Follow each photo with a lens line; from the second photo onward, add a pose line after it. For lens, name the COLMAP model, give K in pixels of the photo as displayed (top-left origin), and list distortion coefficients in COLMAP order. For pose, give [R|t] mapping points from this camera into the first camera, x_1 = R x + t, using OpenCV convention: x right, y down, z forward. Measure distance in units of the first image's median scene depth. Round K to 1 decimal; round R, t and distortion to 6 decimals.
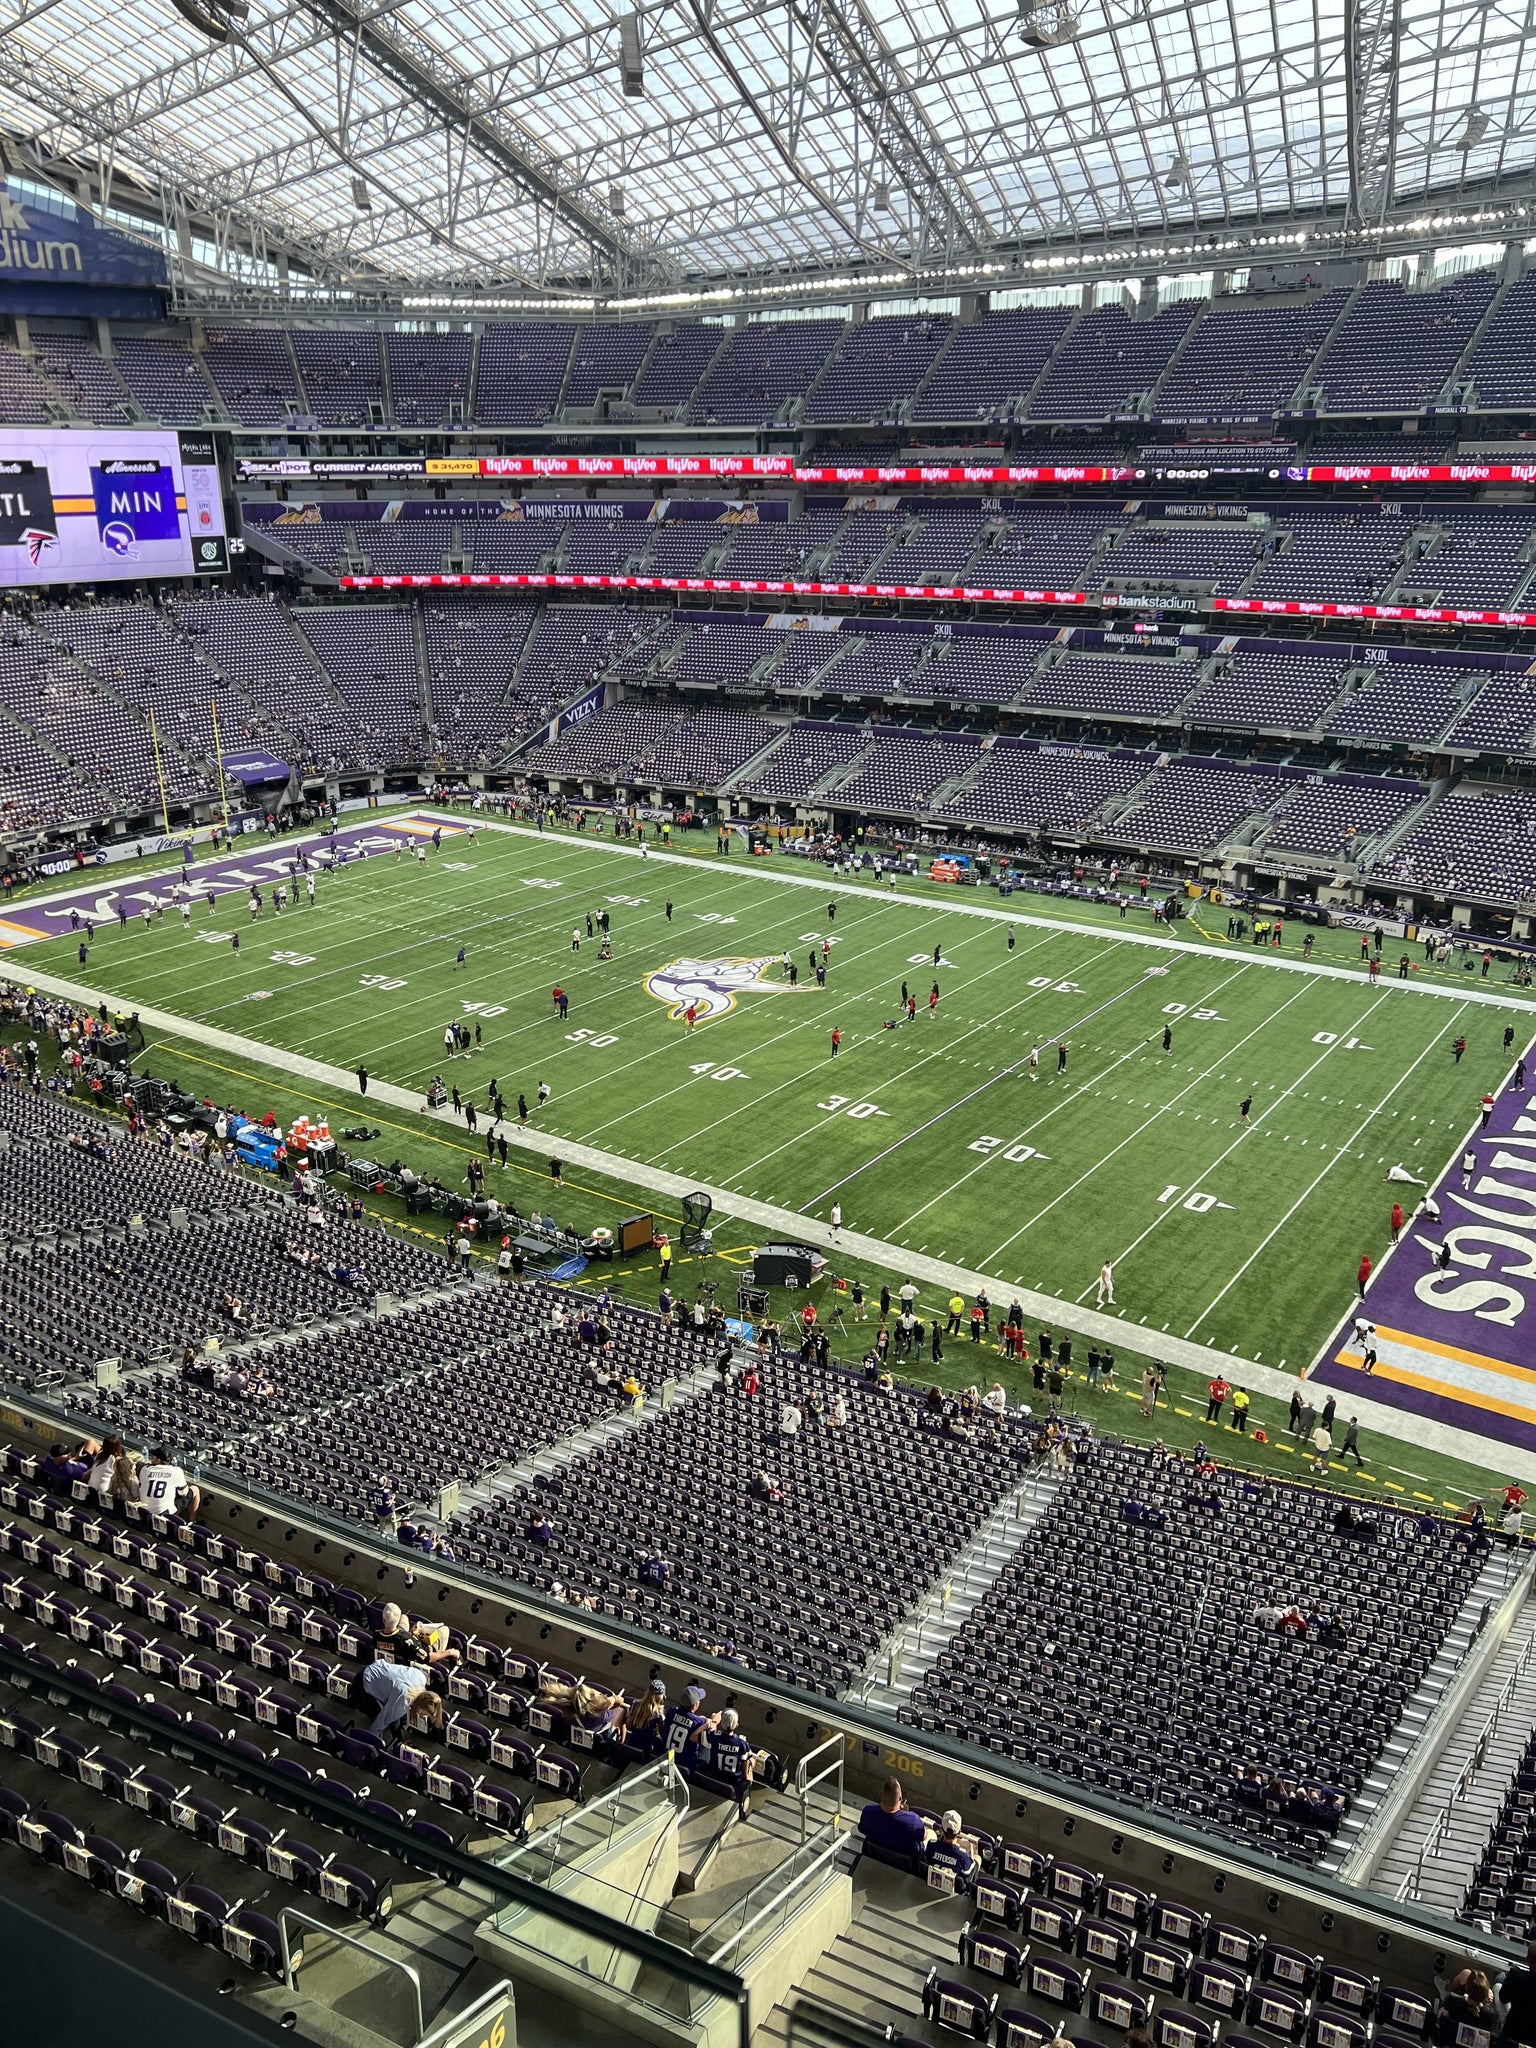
lens RADIAL K [[1510.8, 0, 775.0], [0, 1510.8, 1025.9], [0, 0, 1]] dist [-0.002166, -0.000797]
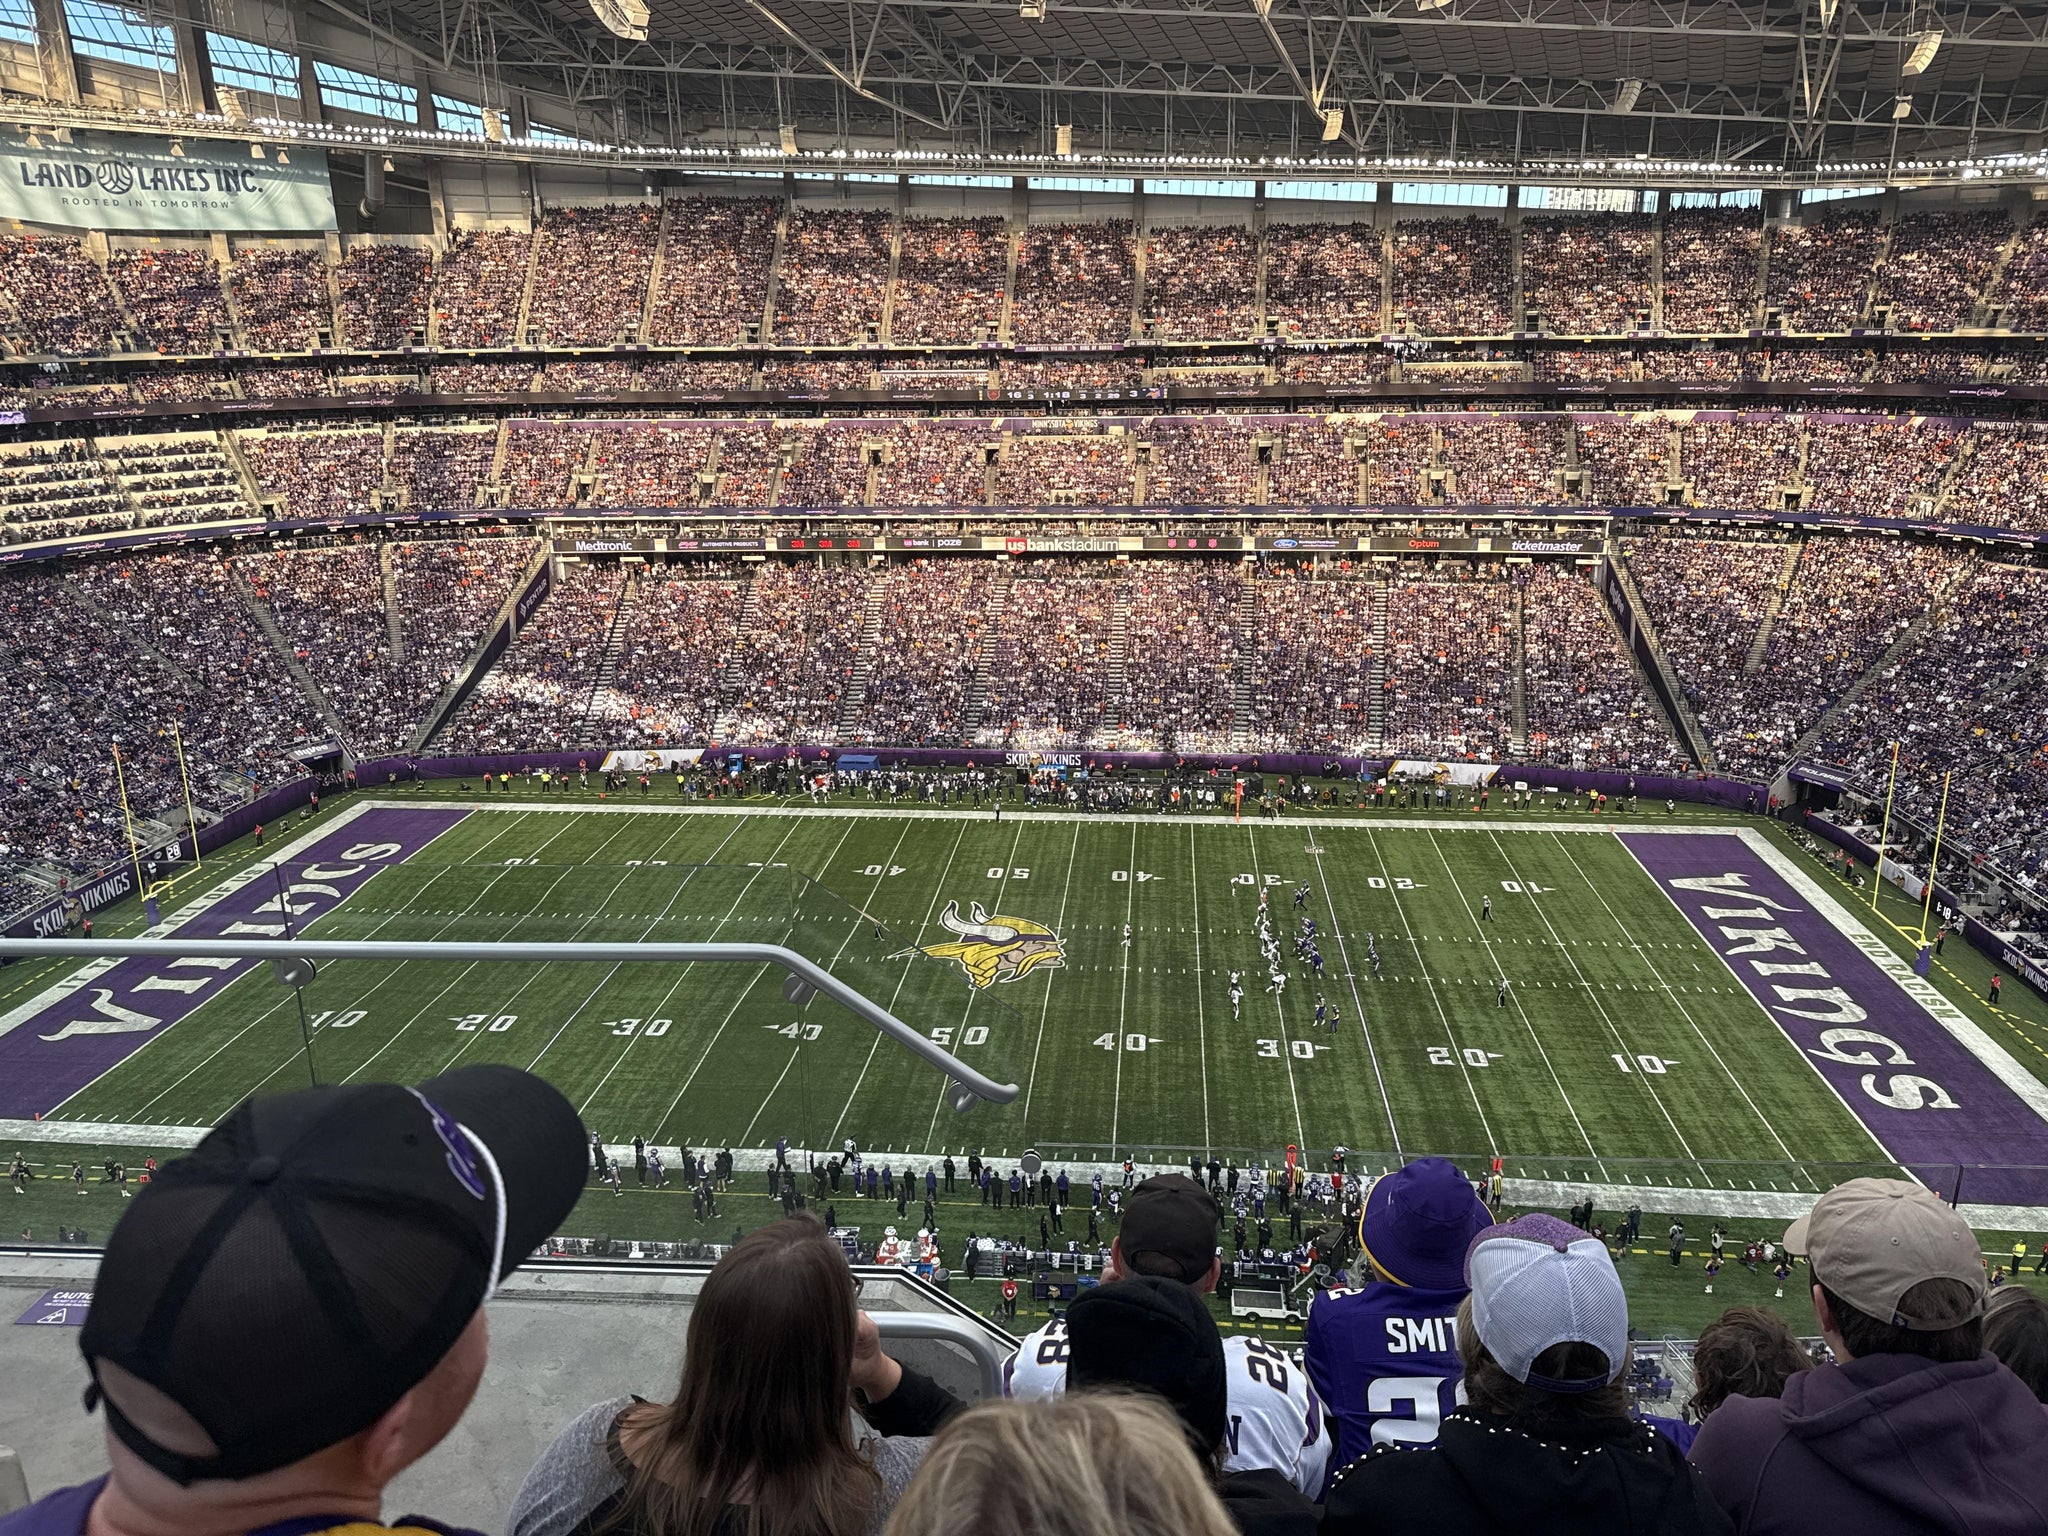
lens RADIAL K [[1424.2, 0, 1009.7], [0, 1424.2, 777.6], [0, 0, 1]] dist [0.132719, -0.243572]
pose [[-0.875628, 0.155876, -0.457141, 0.202902], [-0.157362, 0.802772, 0.575147, -0.371993], [0.456632, 0.575551, -0.678401, 0.902367]]
